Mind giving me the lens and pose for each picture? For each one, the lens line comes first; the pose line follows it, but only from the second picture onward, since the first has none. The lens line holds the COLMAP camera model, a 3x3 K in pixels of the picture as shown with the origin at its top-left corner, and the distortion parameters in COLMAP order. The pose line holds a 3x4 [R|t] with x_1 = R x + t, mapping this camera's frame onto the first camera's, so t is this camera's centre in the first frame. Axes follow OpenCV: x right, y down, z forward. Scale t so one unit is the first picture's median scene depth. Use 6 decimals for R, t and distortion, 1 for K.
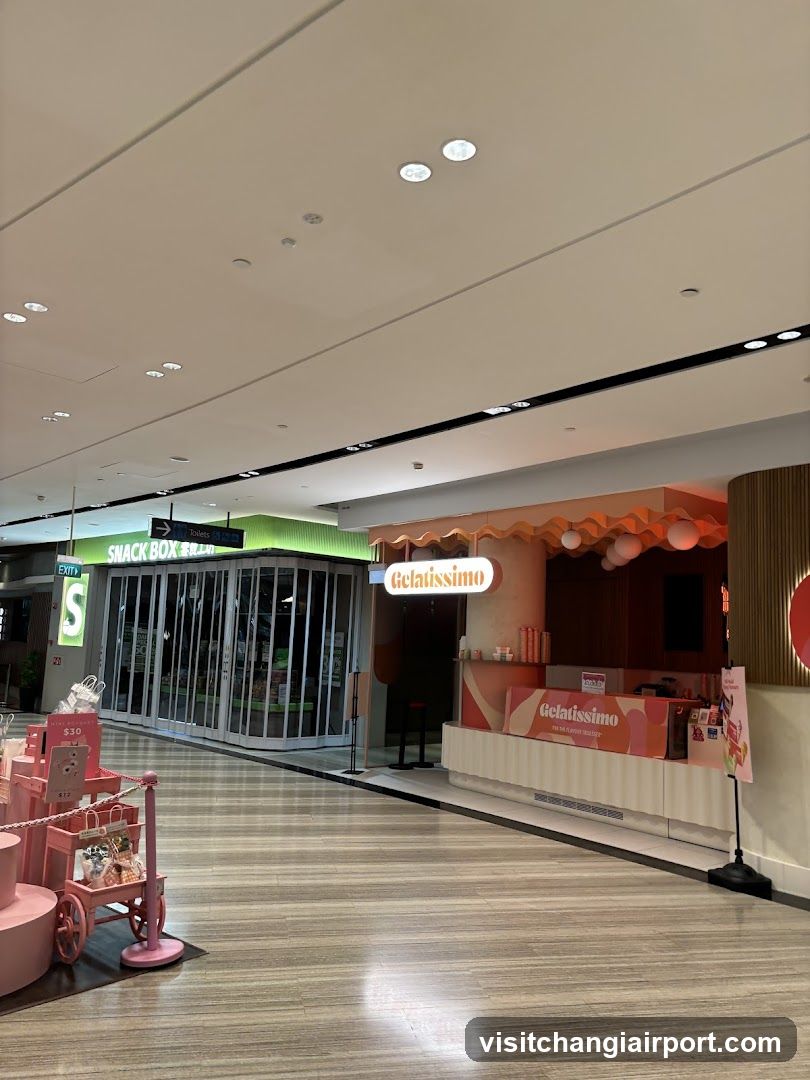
lens RADIAL K [[826.1, 0, 405.0], [0, 826.1, 540.0], [0, 0, 1]] dist [-0.002002, -0.005148]
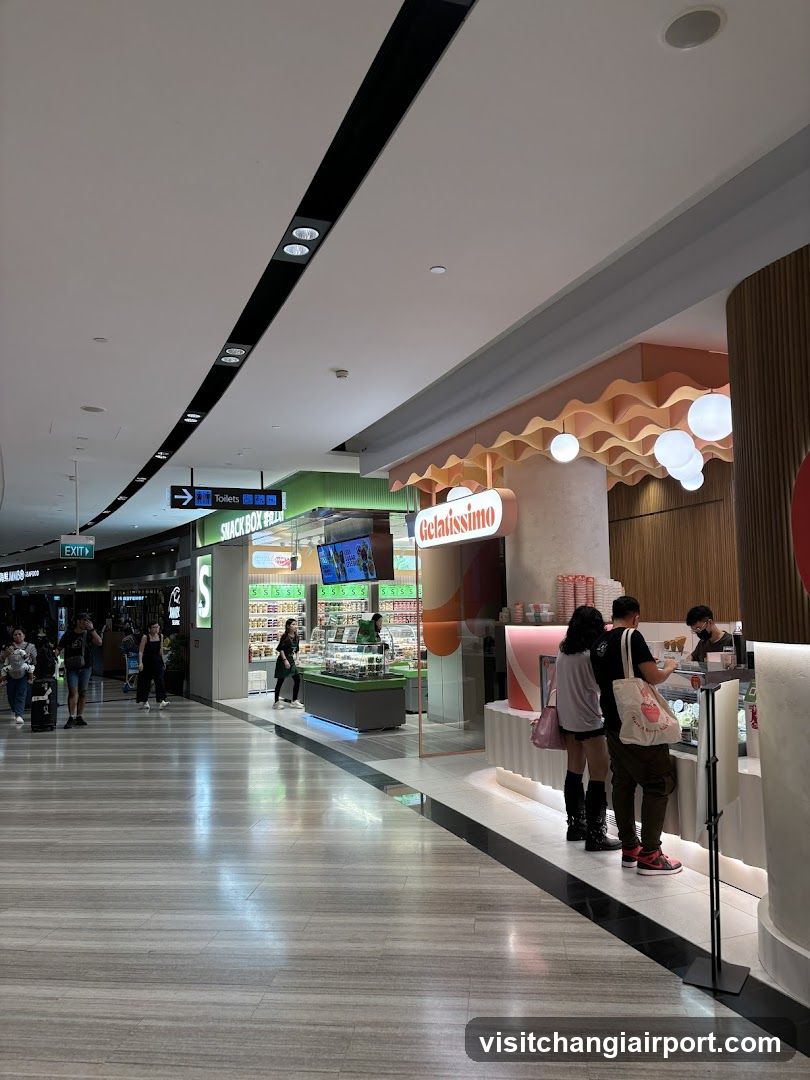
lens RADIAL K [[826.1, 0, 405.0], [0, 826.1, 540.0], [0, 0, 1]] dist [-0.002002, -0.005148]
pose [[0.948118, -0.085516, -0.306201, 0.211905], [0.097453, 0.994953, 0.023883, 0.035492], [0.302614, -0.052484, 0.951667, 0.210984]]
